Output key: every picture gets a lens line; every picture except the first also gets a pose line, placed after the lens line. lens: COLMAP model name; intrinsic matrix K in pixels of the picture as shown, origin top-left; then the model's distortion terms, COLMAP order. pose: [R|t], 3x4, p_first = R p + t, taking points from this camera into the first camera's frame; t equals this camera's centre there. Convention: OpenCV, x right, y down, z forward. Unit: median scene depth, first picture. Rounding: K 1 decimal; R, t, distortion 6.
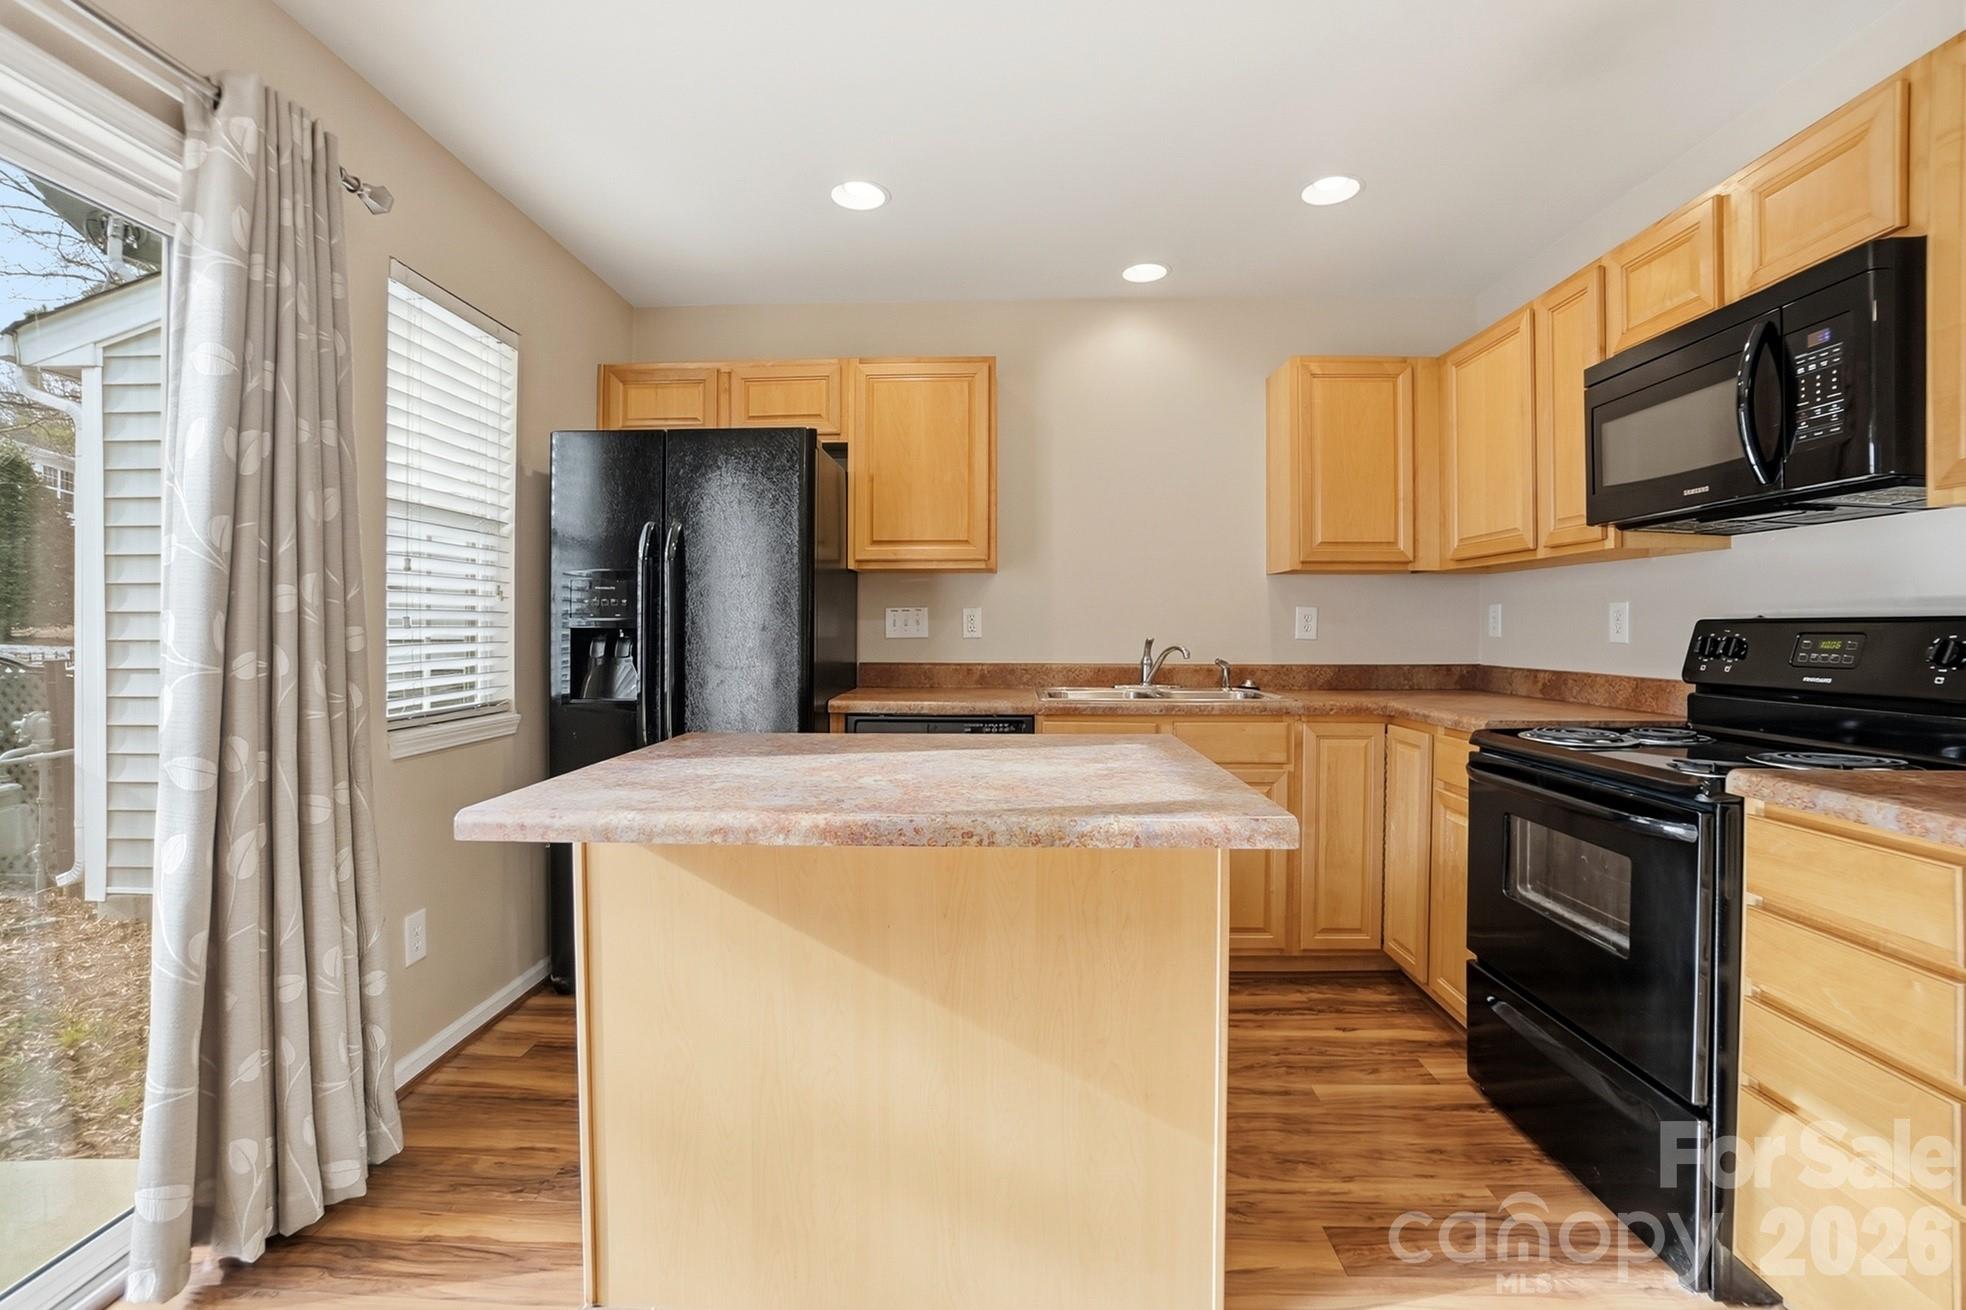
lens RADIAL K [[899.8, 0, 962.8], [0, 899.8, 627.5], [0, 0, 1]] dist [-0.066885, 0.028885]
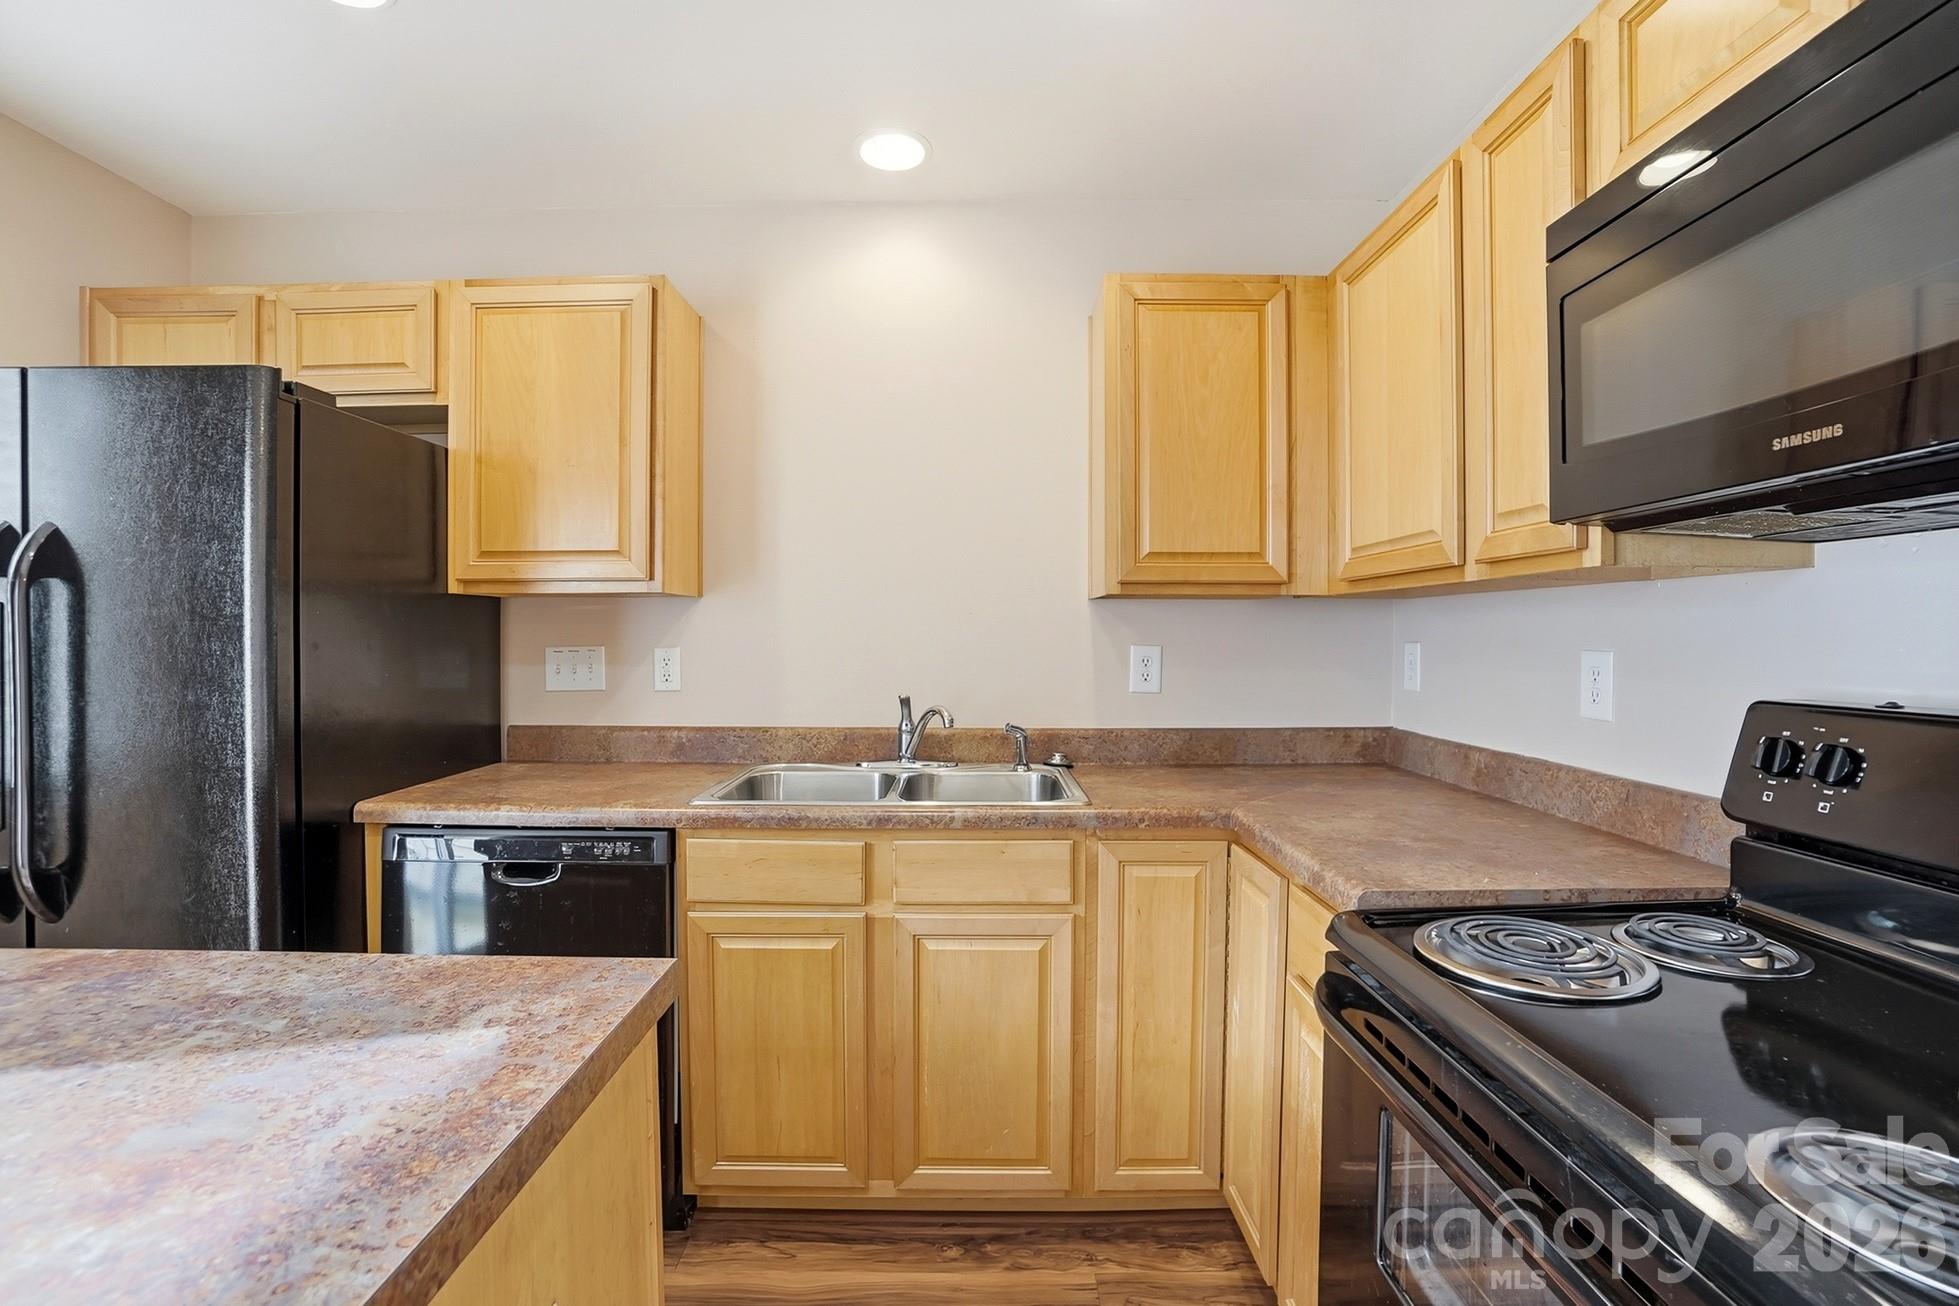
lens RADIAL K [[893.5, 0, 956.2], [0, 893.5, 645.9], [0, 0, 1]] dist [-0.065879, 0.026465]
pose [[0.999434, -0.001137, 0.033636, 0.289551], [0.000756, 0.999935, 0.011335, -0.041897], [-0.033646, -0.011303, 0.999370, 0.418781]]
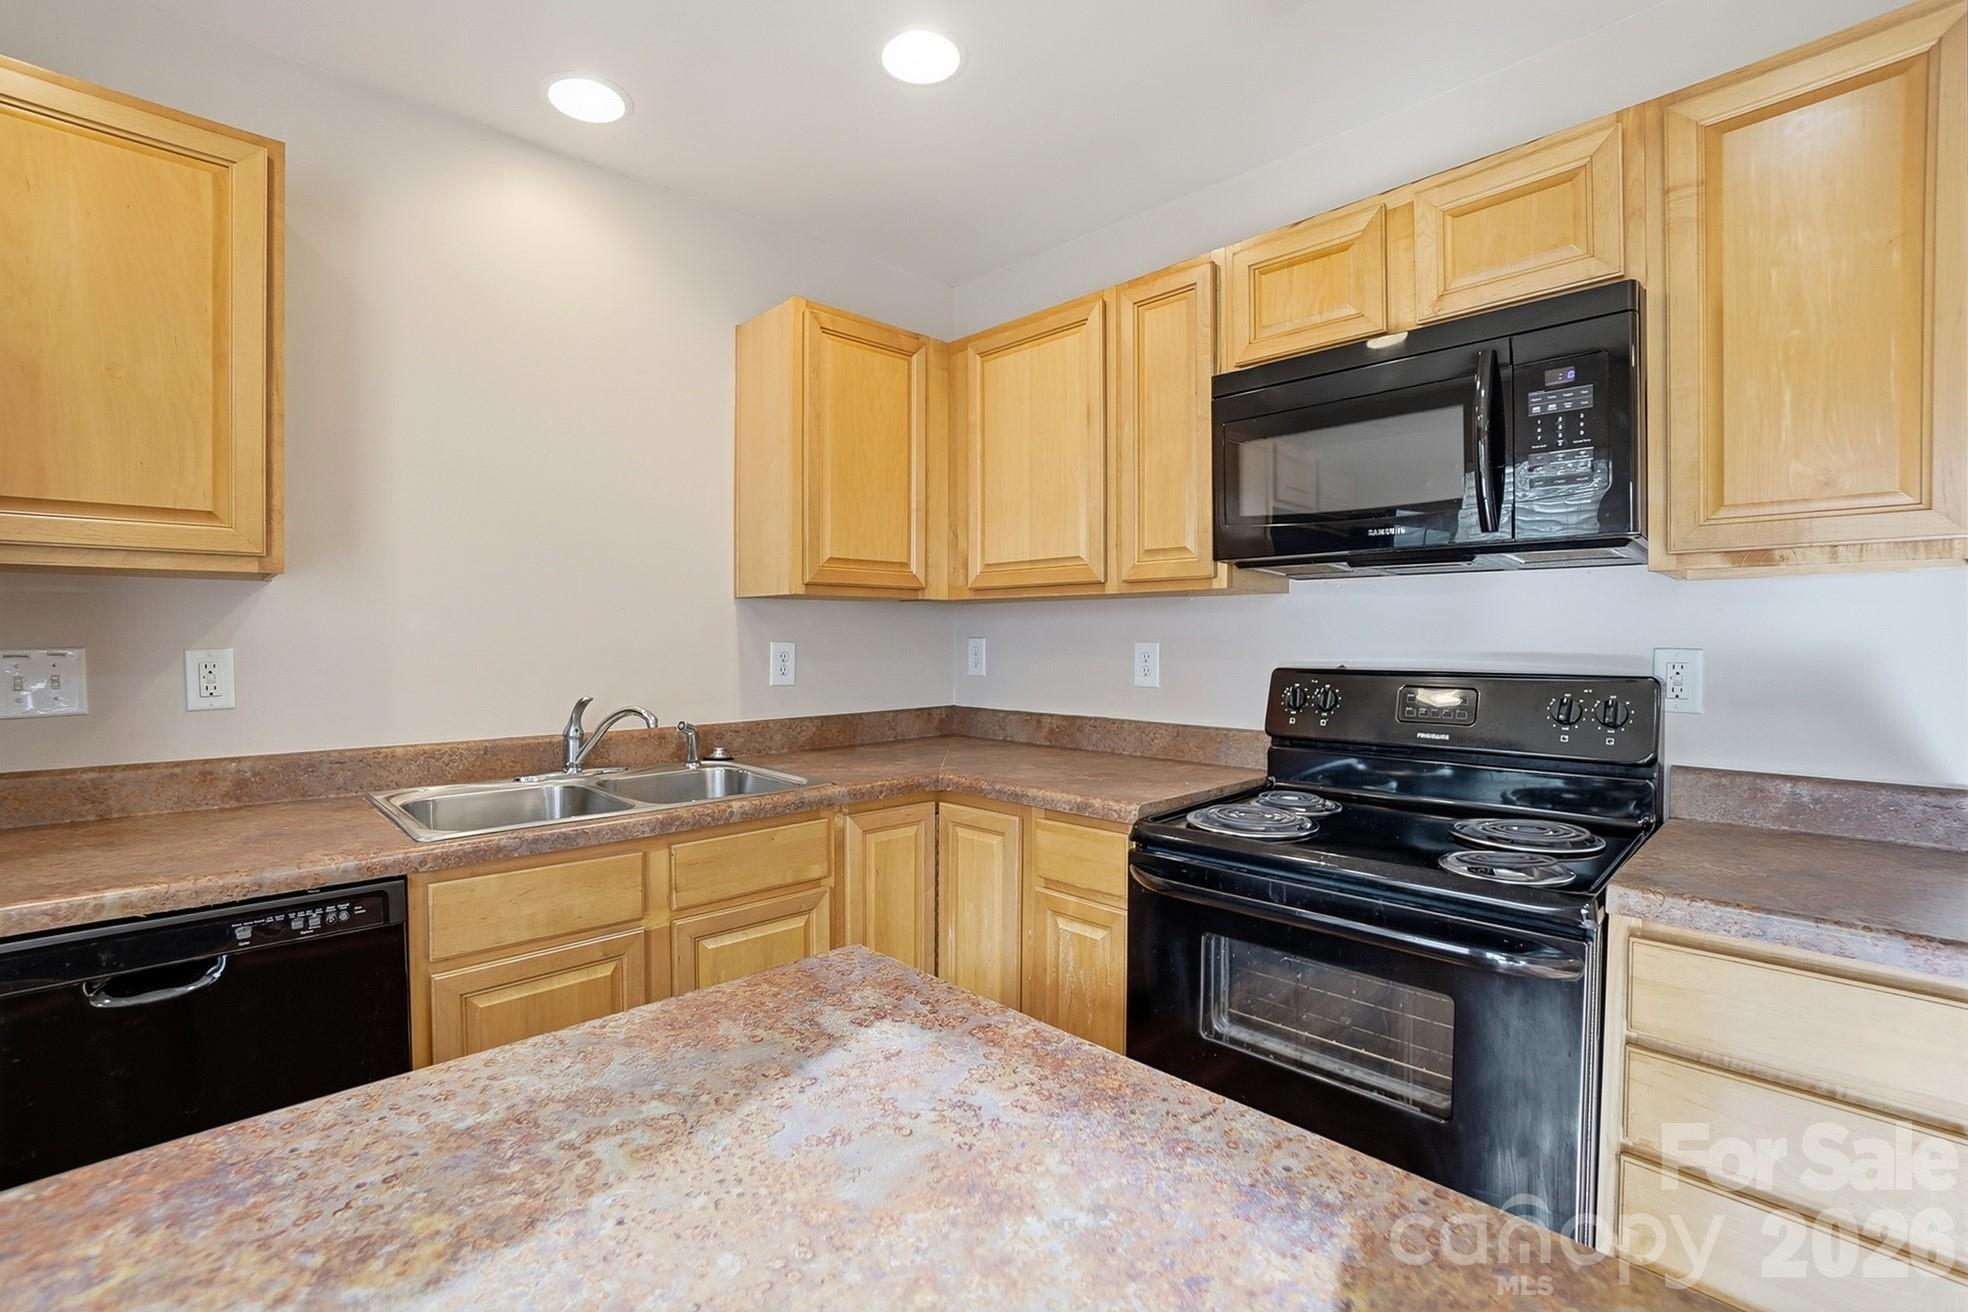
lens RADIAL K [[885.0, 0, 983.9], [0, 885.0, 648.0], [0, 0, 1]] dist [-0.067410, 0.025695]
pose [[0.686922, -0.012134, 0.726630, -0.052244], [0.002417, 0.999893, 0.014413, -0.038530], [-0.726727, -0.008145, 0.686878, 0.494542]]
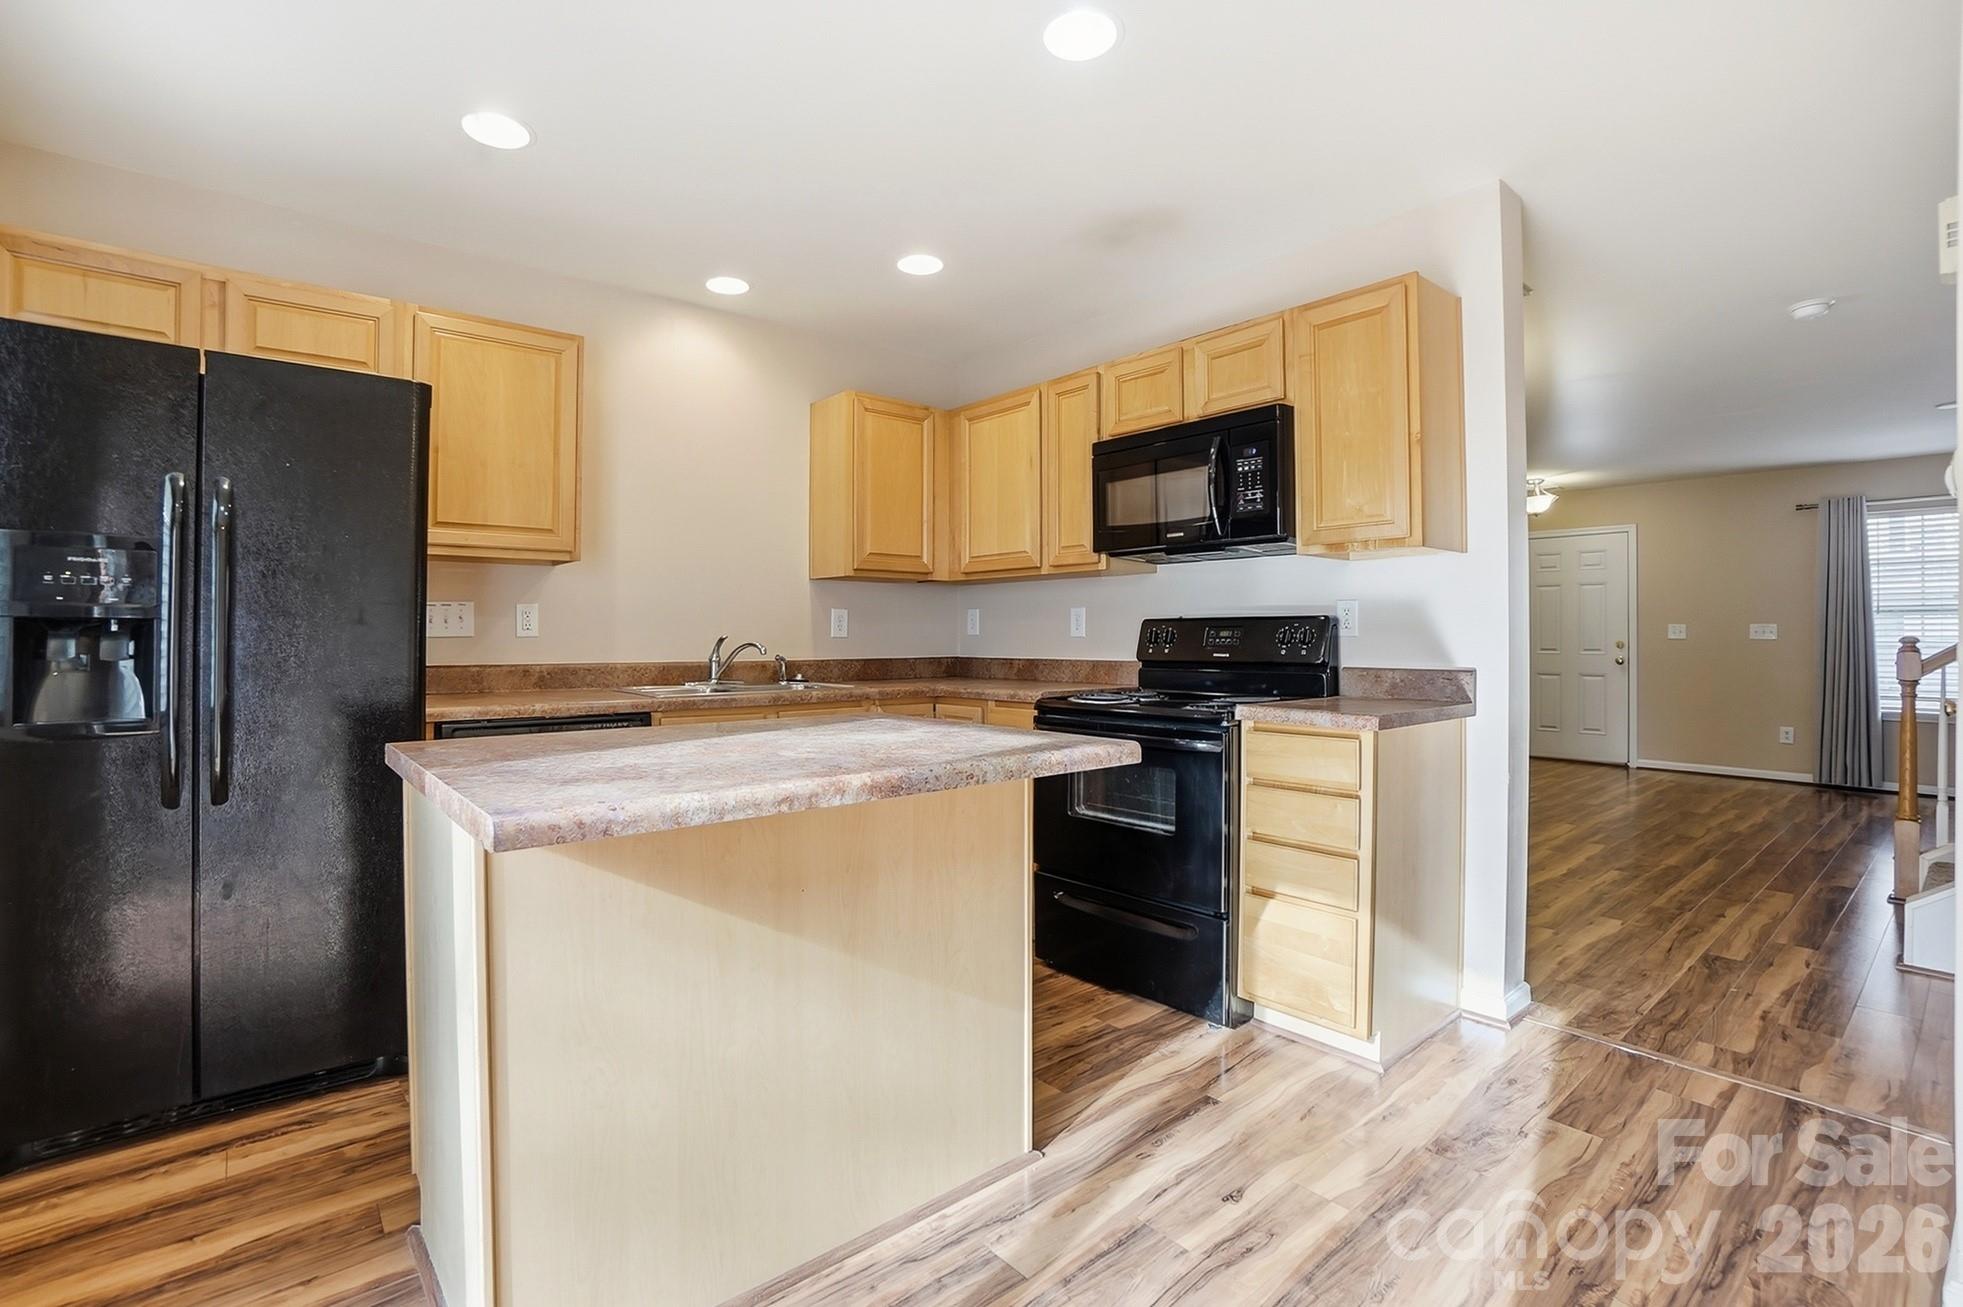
lens RADIAL K [[914.3, 0, 976.8], [0, 914.3, 628.7], [0, 0, 1]] dist [-0.055463, 0.017550]
pose [[0.734097, 0.003804, 0.679034, -0.377403], [0.002667, 0.999960, -0.008484, 0.017332], [-0.679039, 0.008039, 0.734058, 0.031158]]
